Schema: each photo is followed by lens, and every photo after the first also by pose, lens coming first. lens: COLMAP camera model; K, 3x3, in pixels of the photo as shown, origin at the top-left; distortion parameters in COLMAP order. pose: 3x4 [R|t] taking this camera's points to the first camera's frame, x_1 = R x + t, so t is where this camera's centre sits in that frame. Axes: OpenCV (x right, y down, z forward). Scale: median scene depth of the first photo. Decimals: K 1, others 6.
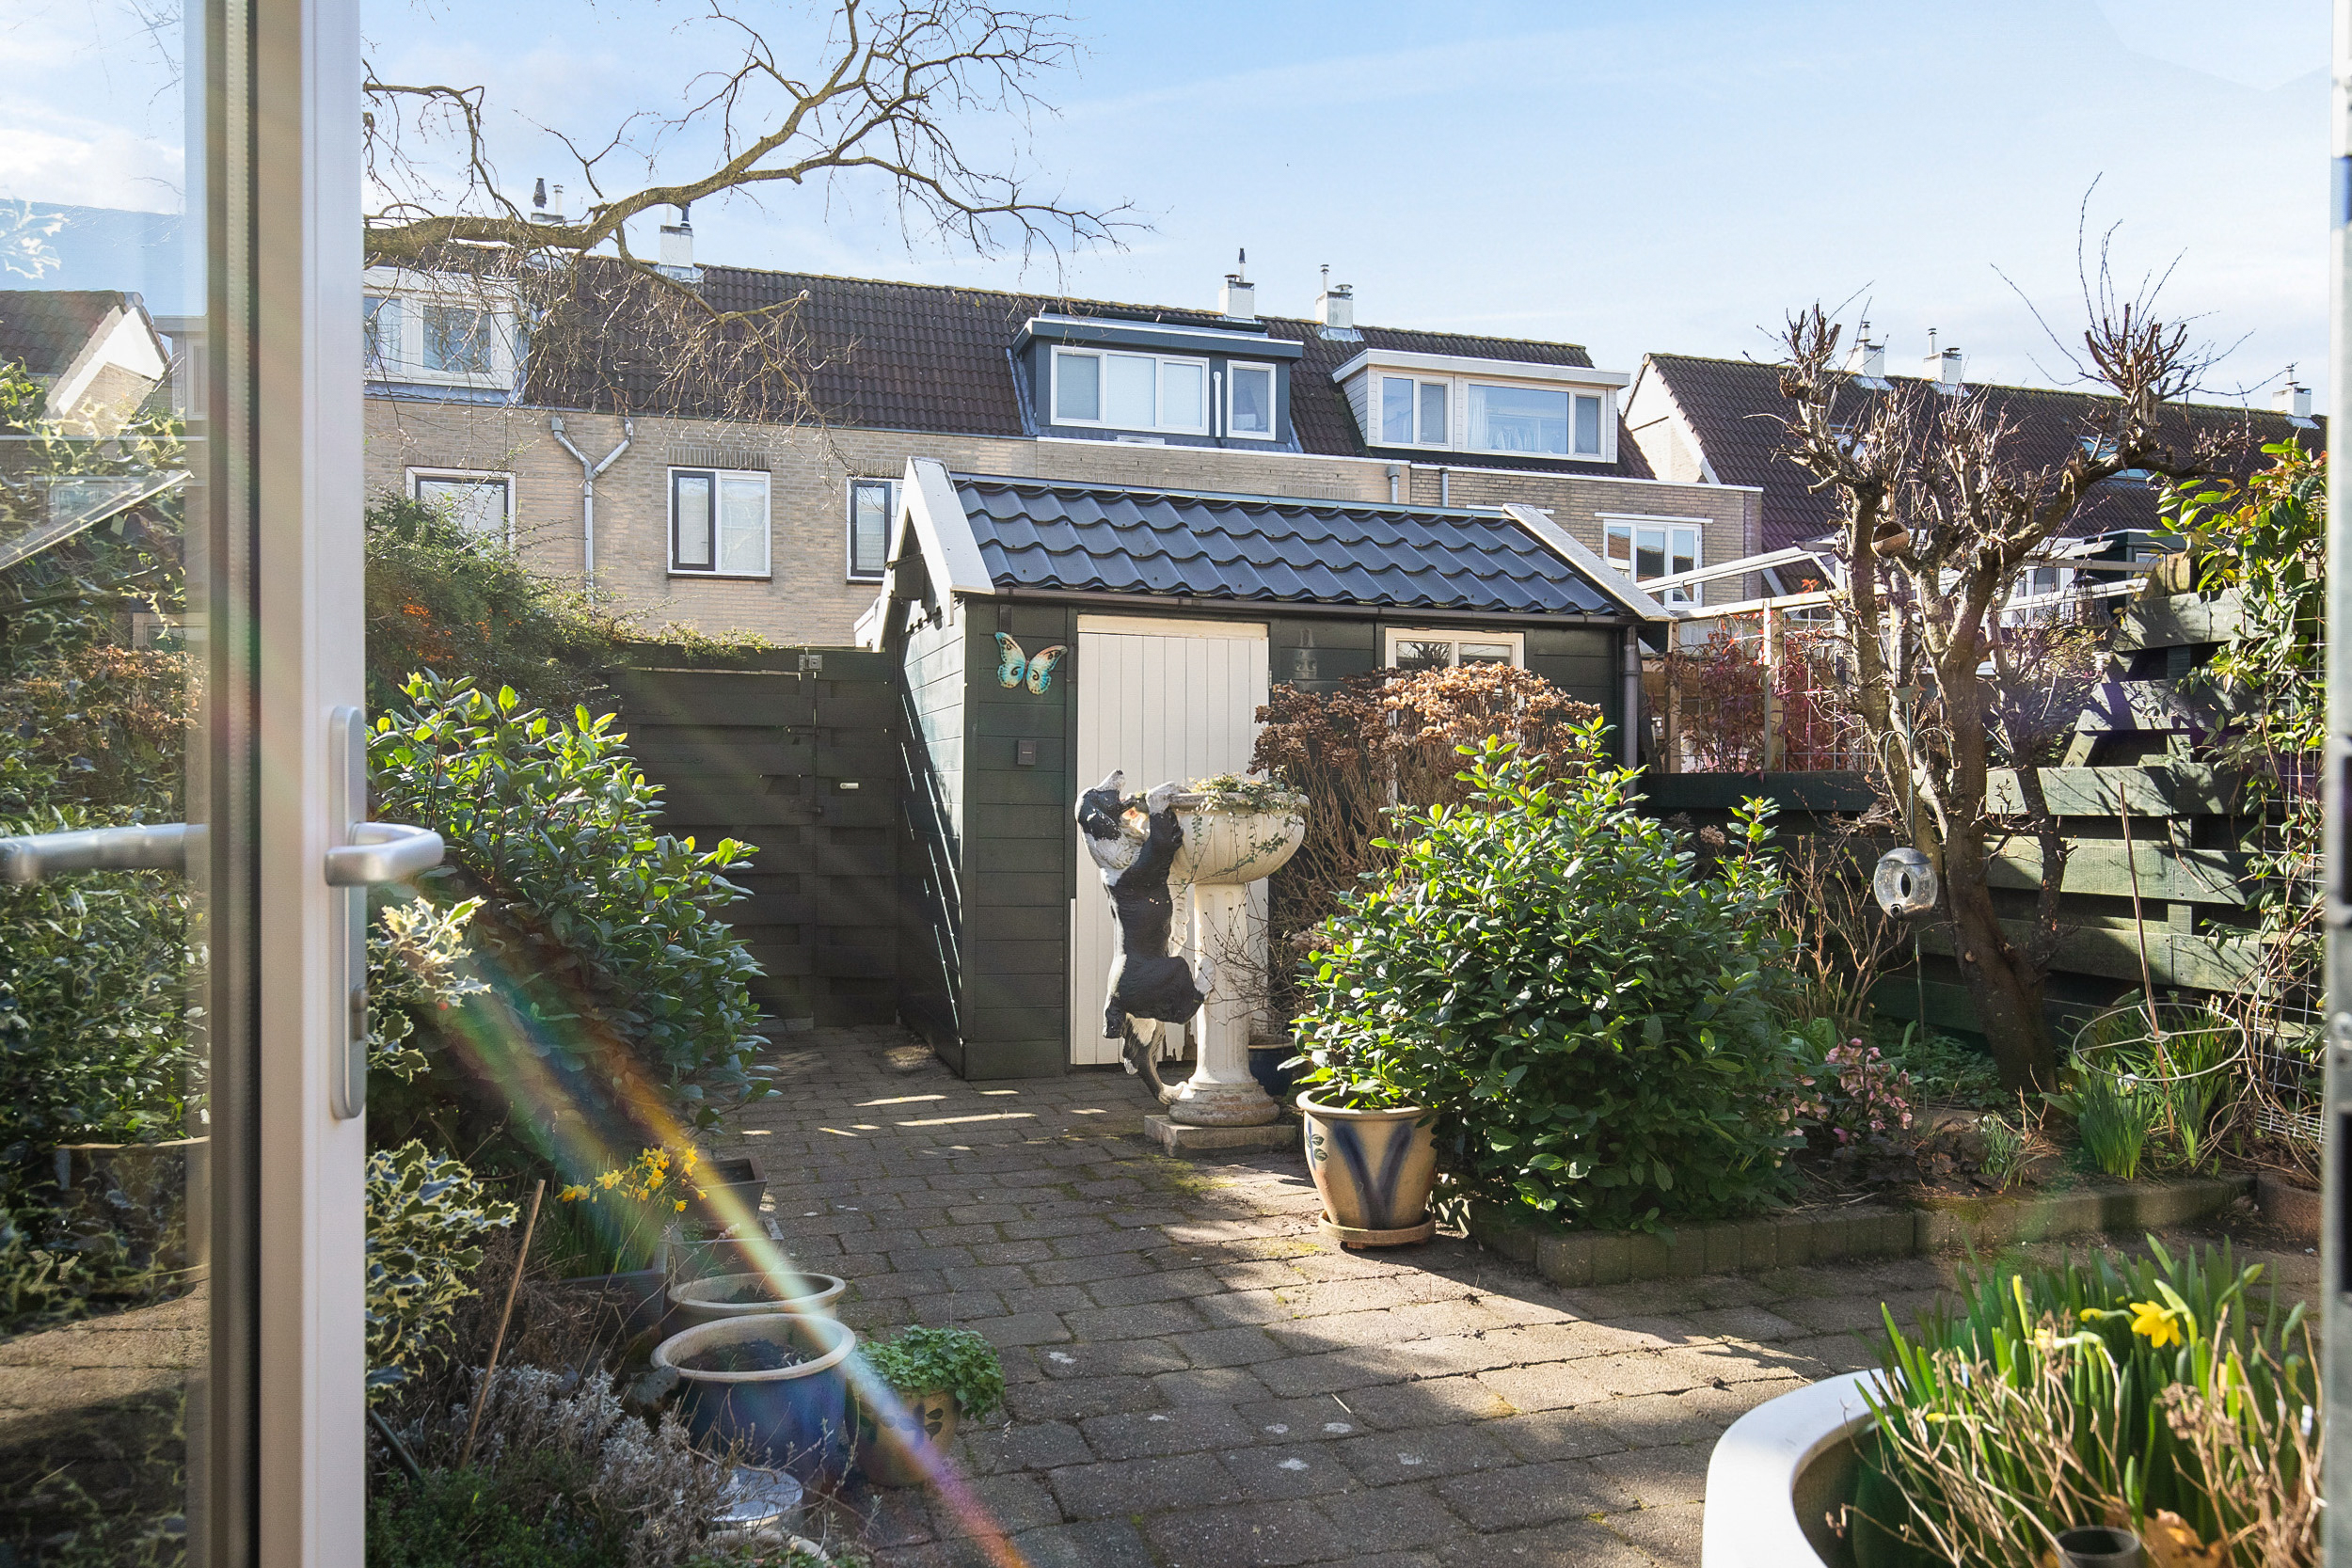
lens RADIAL K [[1594.3, 0, 1176.0], [0, 1594.3, 784.0], [0, 0, 1]] dist [-0.000591, -0.000651]
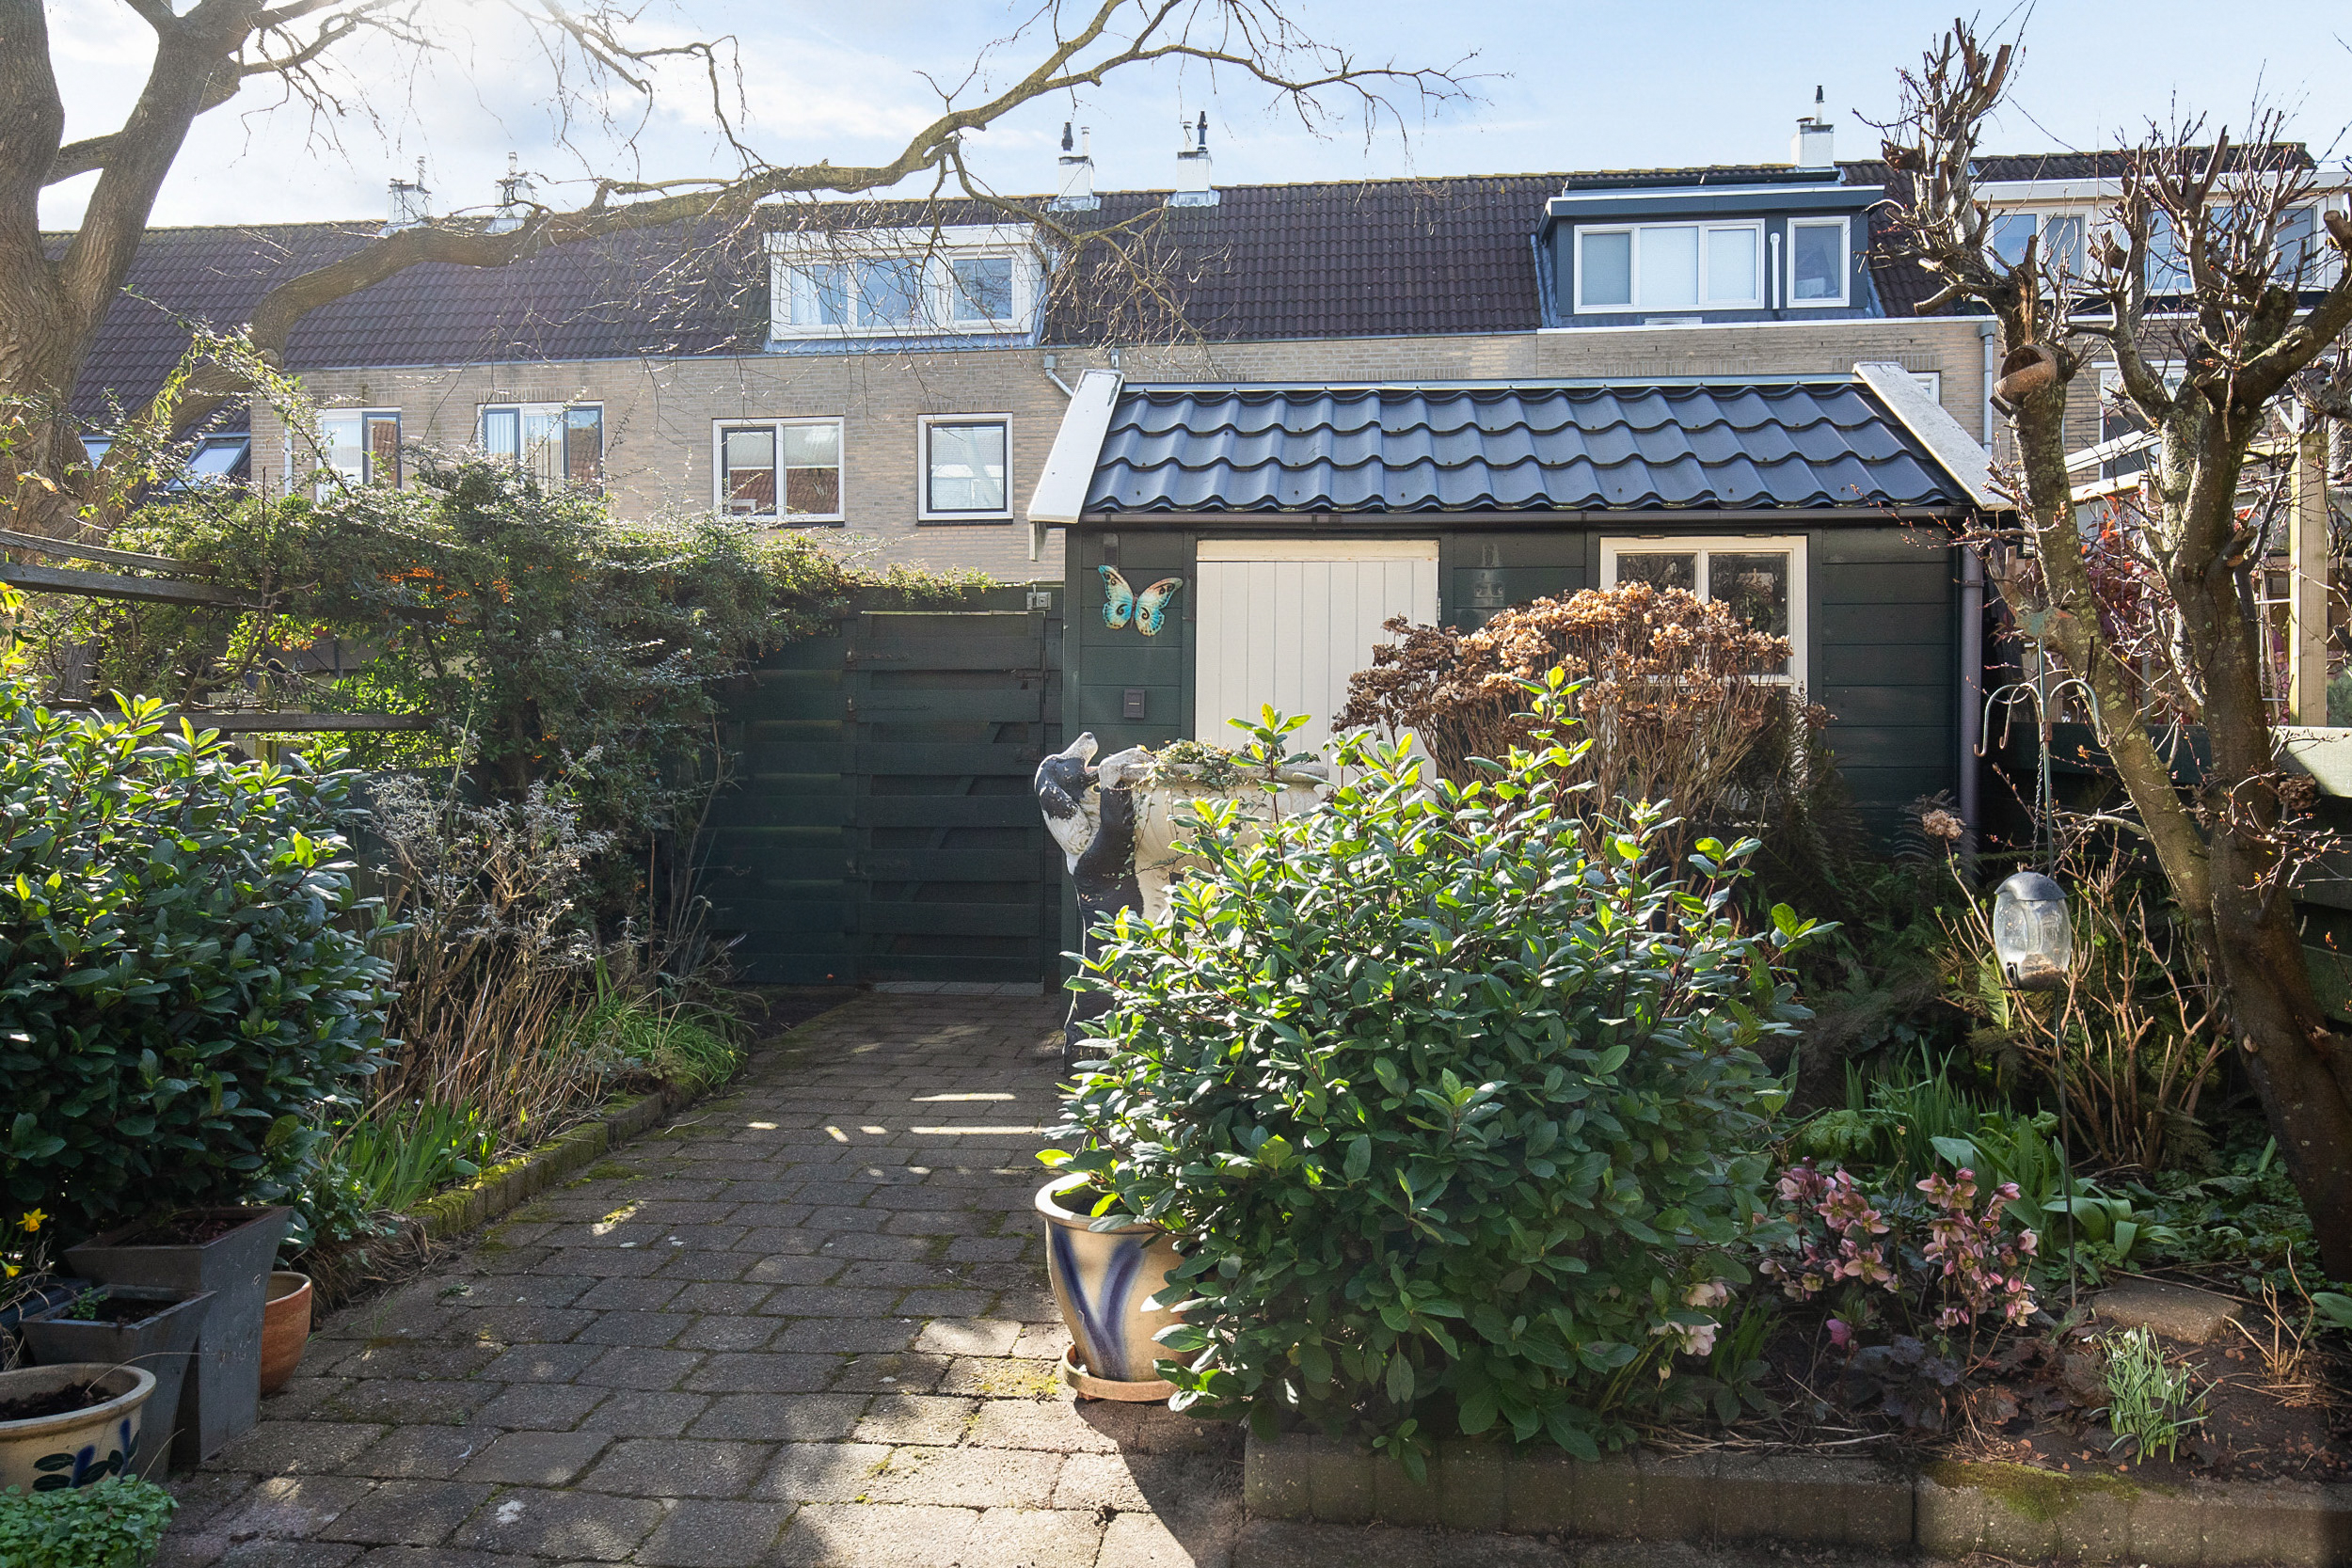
lens RADIAL K [[1636.0, 0, 1174.3], [0, 1636.0, 721.1], [0, 0, 1]] dist [0.001999, -0.000636]
pose [[0.919334, -0.001709, -0.393475, 0.188269], [0.006256, 0.999928, 0.010273, -0.013134], [0.393429, -0.011906, 0.919278, 0.132589]]
